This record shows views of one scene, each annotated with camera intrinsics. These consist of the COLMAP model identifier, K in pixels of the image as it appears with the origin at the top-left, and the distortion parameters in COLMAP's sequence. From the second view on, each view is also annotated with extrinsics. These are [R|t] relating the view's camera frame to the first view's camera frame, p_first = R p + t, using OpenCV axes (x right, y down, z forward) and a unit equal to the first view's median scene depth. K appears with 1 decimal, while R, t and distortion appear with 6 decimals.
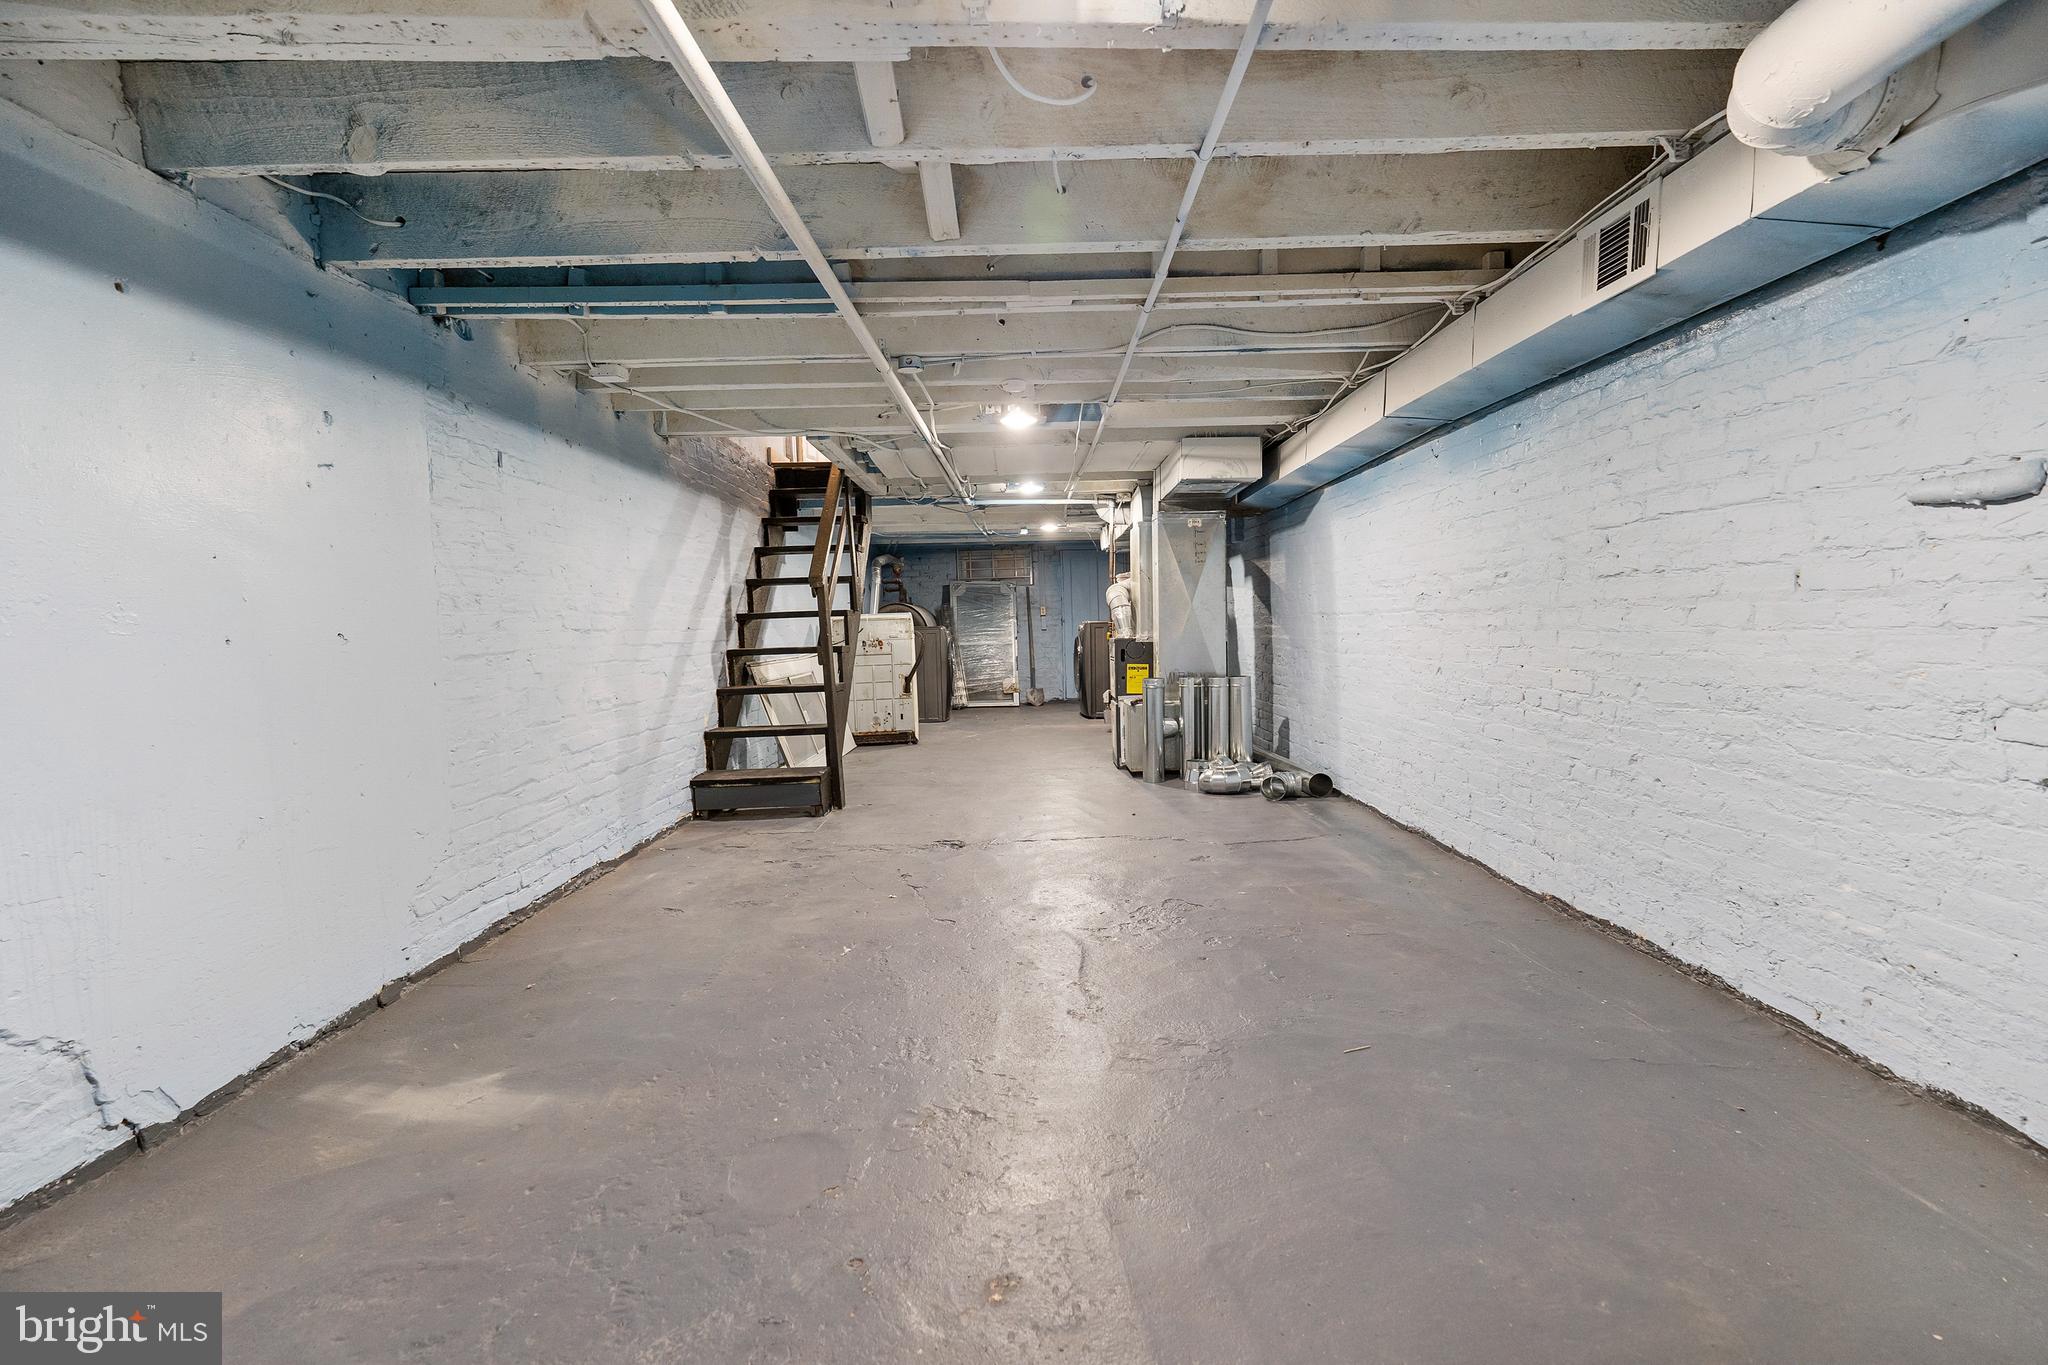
lens RADIAL K [[933.6, 0, 1031.7], [0, 933.6, 692.0], [0, 0, 1]] dist [-0.005581, 0.001427]
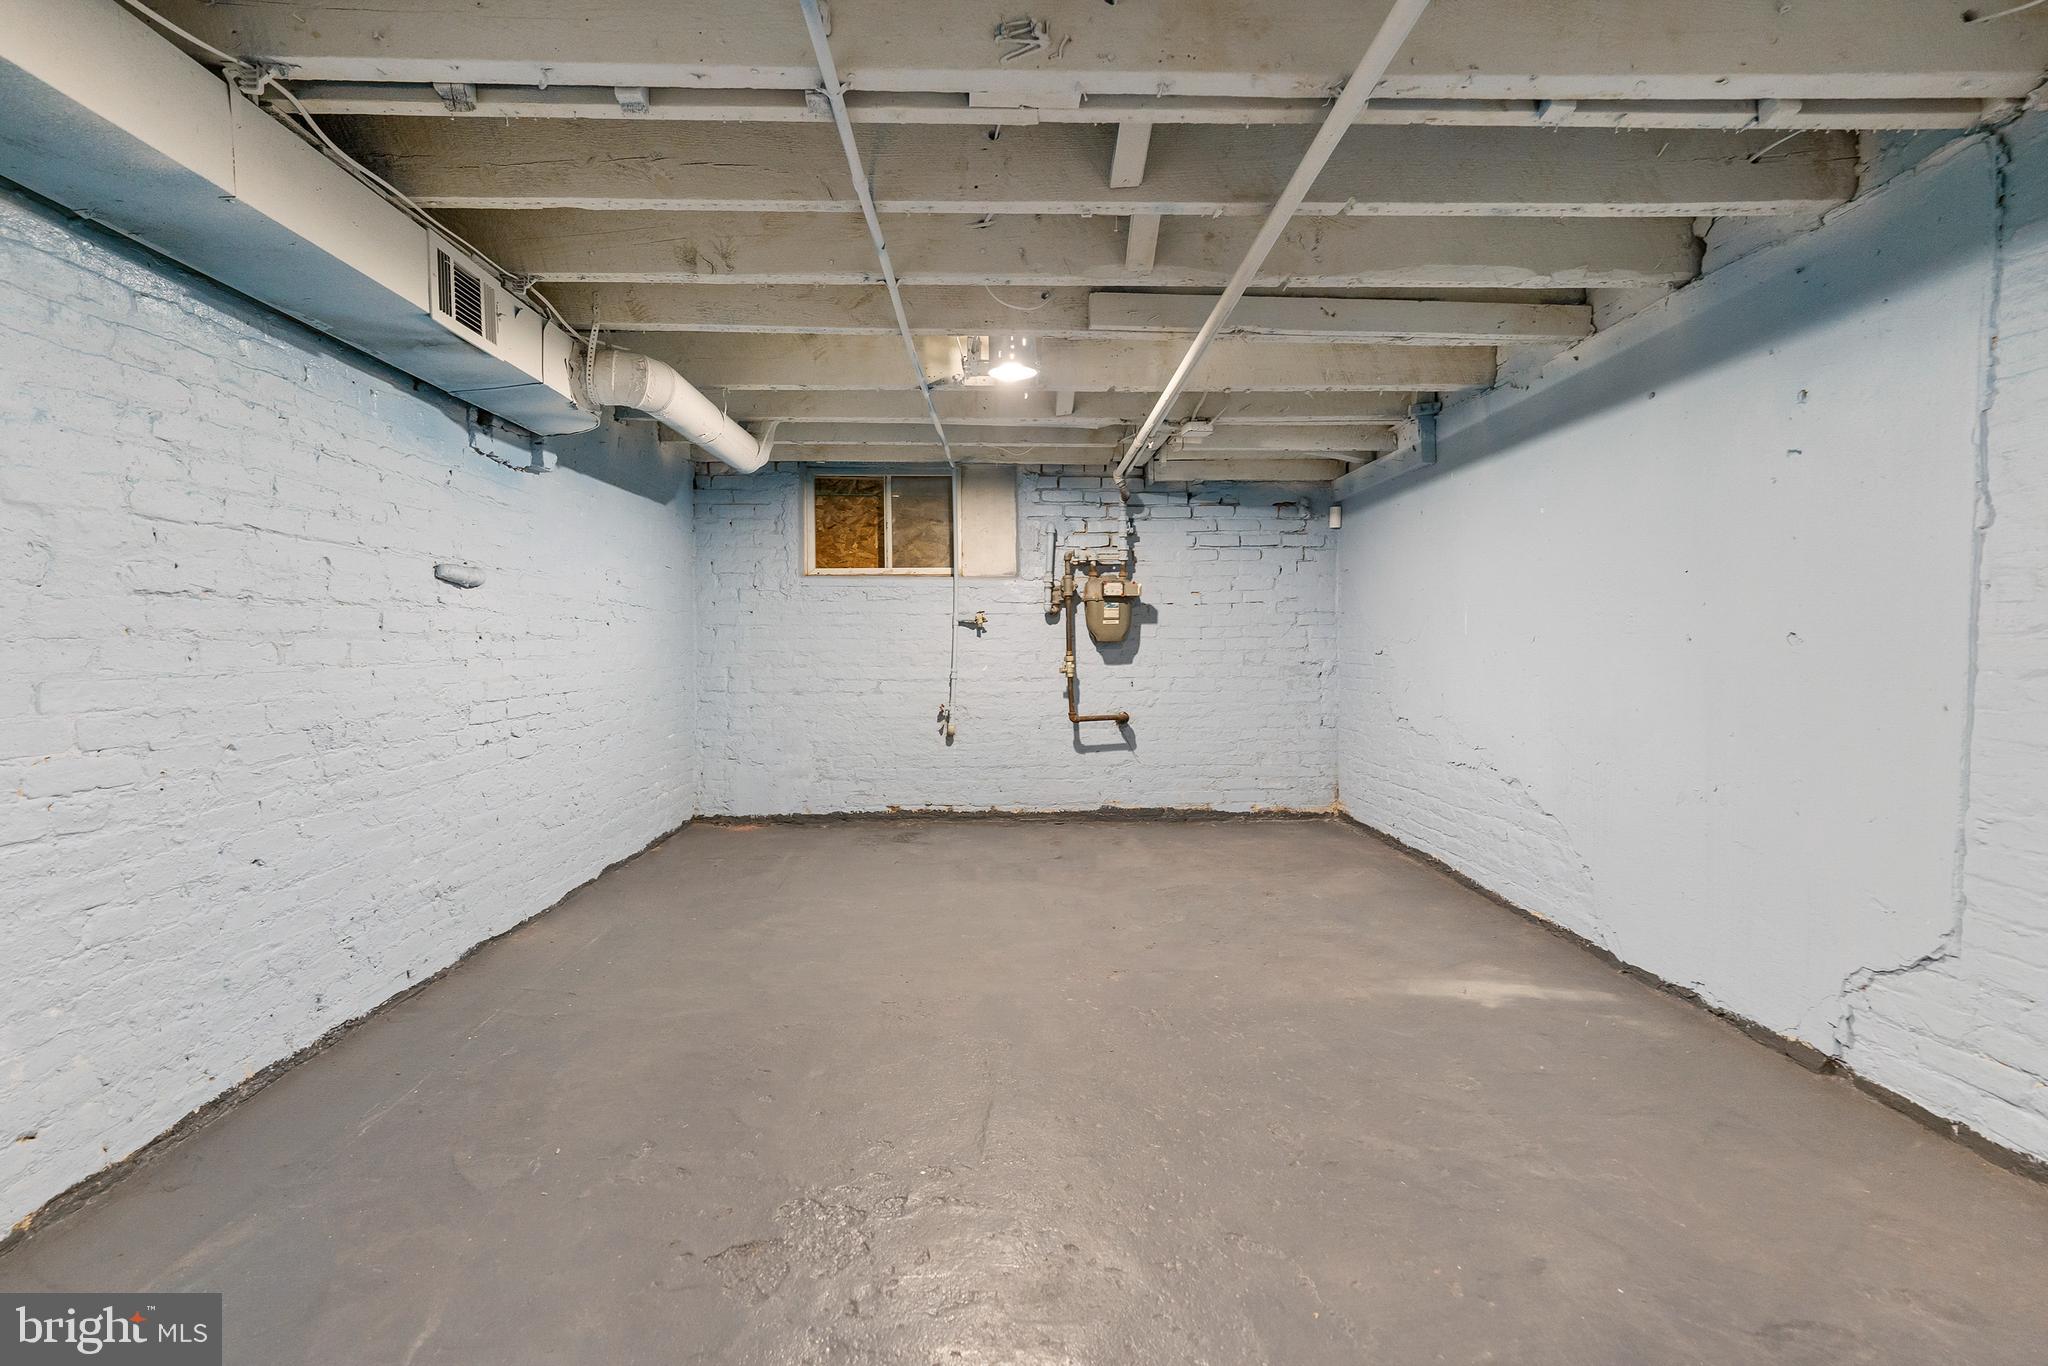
lens RADIAL K [[933.6, 0, 1024.7], [0, 933.6, 678.3], [0, 0, 1]] dist [-0.005581, 0.001427]
pose [[-0.999406, 0.027022, -0.021376, 0.034071], [0.024484, 0.993496, 0.111203, -0.130956], [0.024242, 0.110614, -0.993568, 1.778424]]
